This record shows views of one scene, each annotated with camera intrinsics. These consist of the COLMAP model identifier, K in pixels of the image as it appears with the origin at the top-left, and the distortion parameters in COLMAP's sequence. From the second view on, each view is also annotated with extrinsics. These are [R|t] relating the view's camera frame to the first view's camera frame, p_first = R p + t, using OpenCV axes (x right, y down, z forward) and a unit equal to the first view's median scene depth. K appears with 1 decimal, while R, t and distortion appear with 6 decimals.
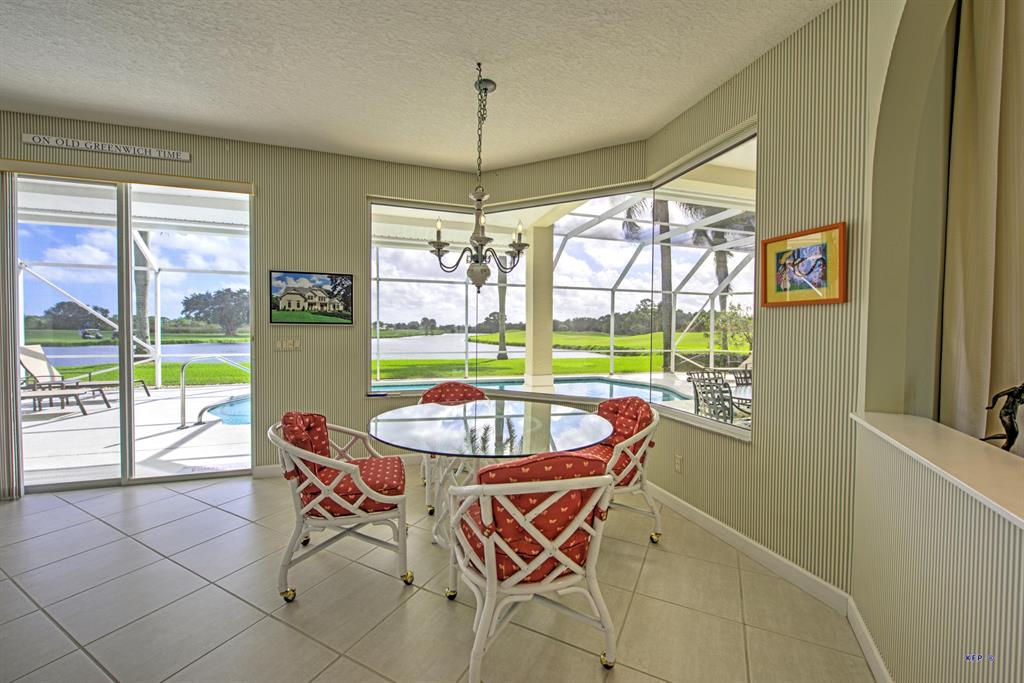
lens RADIAL K [[400.0, 0, 508.8], [0, 400.0, 340.4], [0, 0, 1]] dist [0.002716, -0.002543]
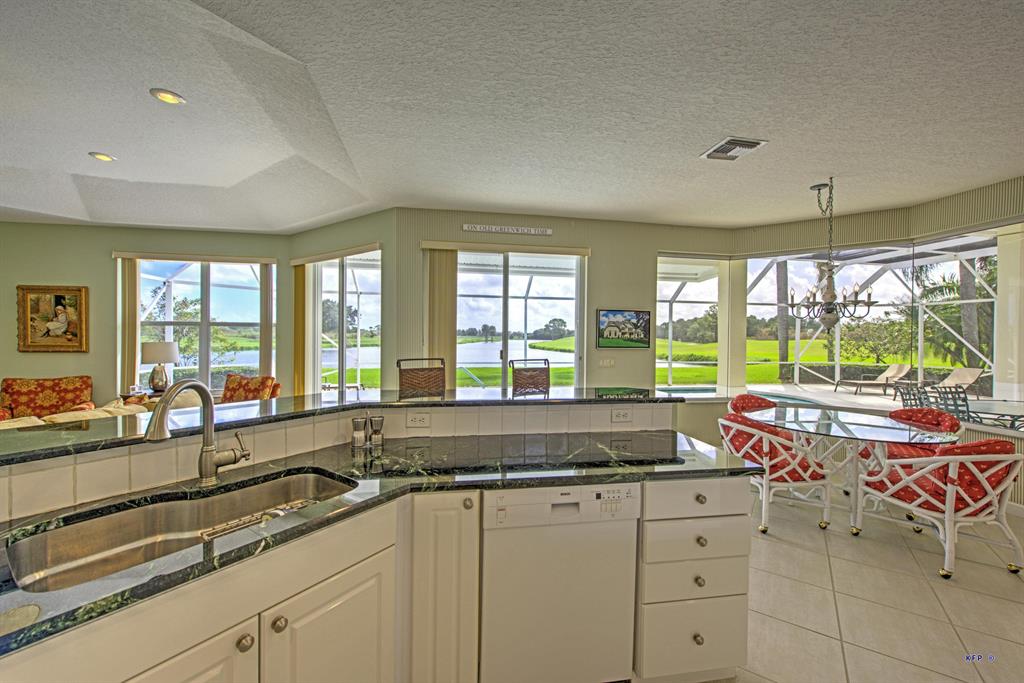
lens RADIAL K [[400.0, 0, 508.8], [0, 400.0, 340.4], [0, 0, 1]] dist [0.002716, -0.002543]
pose [[0.990135, 0.004077, -0.140060, -0.696972], [-0.006343, 0.999856, -0.015734, -0.043168], [0.139975, 0.016467, 0.990018, -0.408544]]
